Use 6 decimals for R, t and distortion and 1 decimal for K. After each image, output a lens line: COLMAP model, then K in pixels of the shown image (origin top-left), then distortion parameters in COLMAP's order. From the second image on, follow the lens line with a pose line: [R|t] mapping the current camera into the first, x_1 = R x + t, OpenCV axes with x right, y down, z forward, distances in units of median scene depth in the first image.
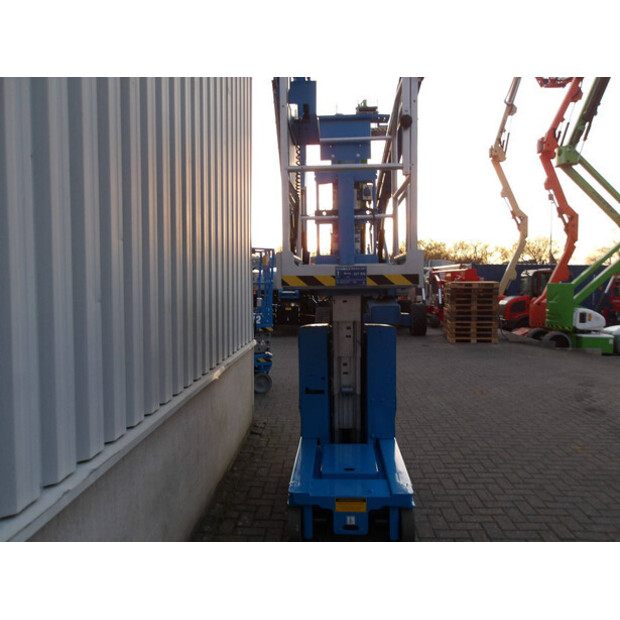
lens RADIAL K [[508.1, 0, 310.9], [0, 508.1, 307.7], [0, 0, 1]] dist [0.004460, 0.003656]
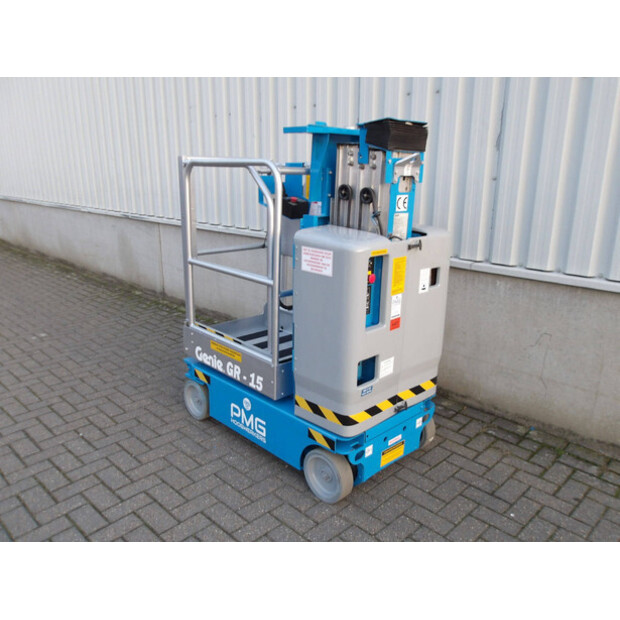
lens RADIAL K [[508.1, 0, 310.9], [0, 508.1, 307.7], [0, 0, 1]] dist [0.004460, 0.003656]
pose [[-0.669919, 0.195752, -0.716163, 0.648619], [-0.045255, 0.952055, 0.302562, -0.058575], [0.741053, 0.235102, -0.628941, 1.564823]]
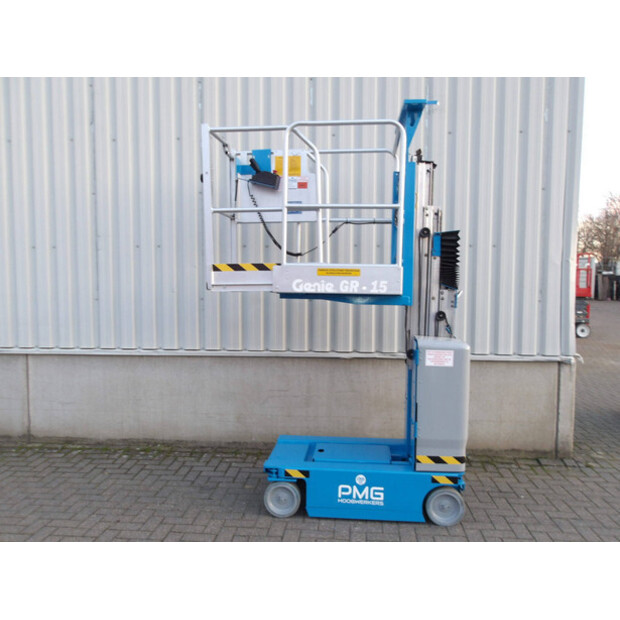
lens RADIAL K [[508.1, 0, 310.9], [0, 508.1, 307.7], [0, 0, 1]] dist [0.004460, 0.003656]
pose [[-0.034240, 0.056609, -0.997809, 1.154734], [-0.057514, 0.996628, 0.058516, -0.064494], [0.997757, 0.059391, -0.030869, 0.955508]]
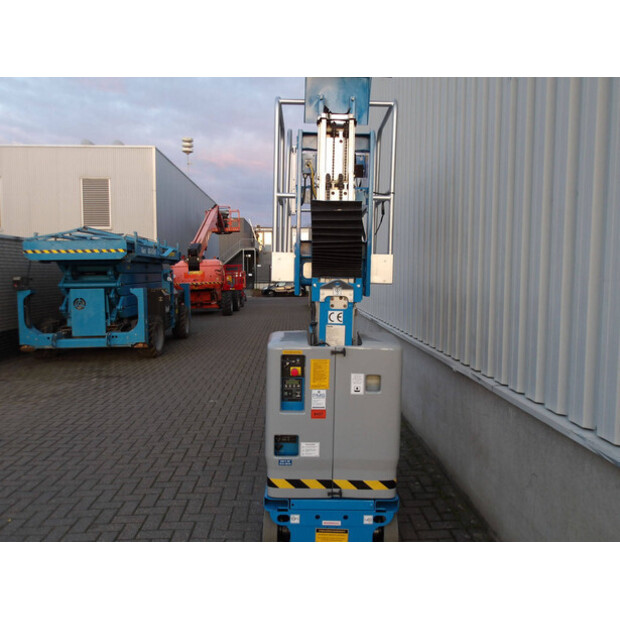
lens RADIAL K [[508.1, 0, 310.9], [0, 508.1, 307.7], [0, 0, 1]] dist [0.004460, 0.003656]
pose [[-0.996683, -0.000563, -0.081384, 0.190018], [-0.010450, 0.992583, 0.121120, -0.106611], [0.080712, 0.121568, -0.989296, 2.001130]]
